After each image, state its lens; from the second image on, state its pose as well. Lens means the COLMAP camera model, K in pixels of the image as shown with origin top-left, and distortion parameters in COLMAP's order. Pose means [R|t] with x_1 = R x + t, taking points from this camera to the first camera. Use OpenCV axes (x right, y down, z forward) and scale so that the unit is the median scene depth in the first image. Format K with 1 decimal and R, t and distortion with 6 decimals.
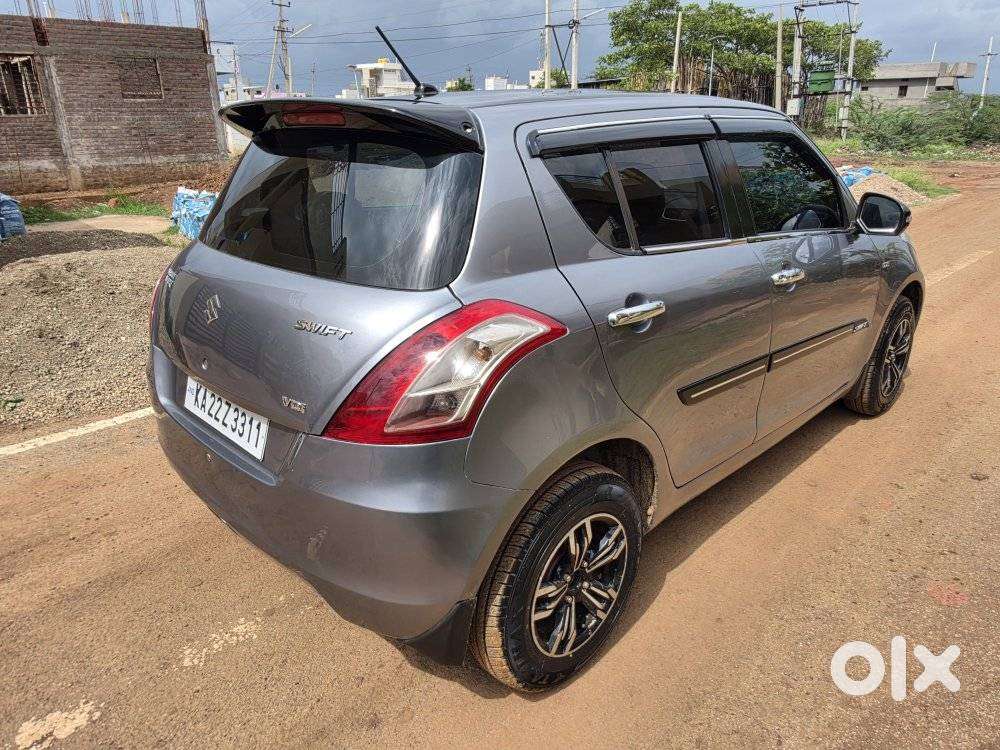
lens RADIAL K [[684.8, 0, 509.0], [0, 684.8, 373.4], [0, 0, 1]] dist [0.012123, -0.007724]
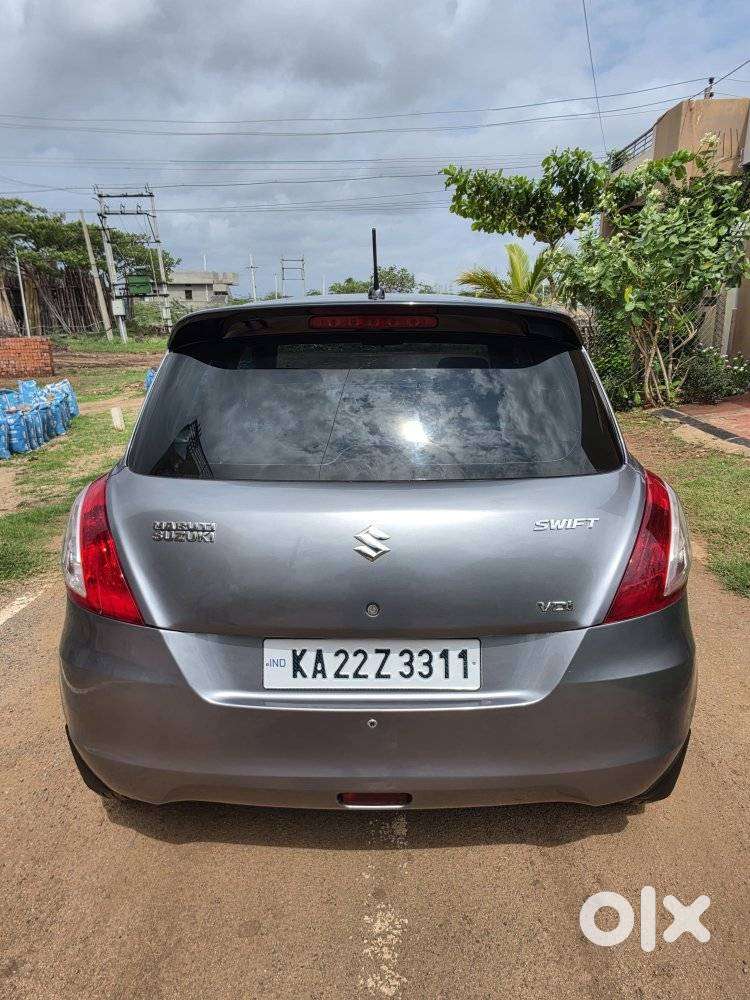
lens RADIAL K [[684.8, 0, 376.9], [0, 684.8, 506.8], [0, 0, 1]] dist [0.012123, -0.007724]
pose [[0.716807, -0.187354, 0.671630, -0.623788], [0.245144, 0.969447, 0.008797, -0.087533], [-0.652758, 0.158340, 0.740835, 0.249849]]
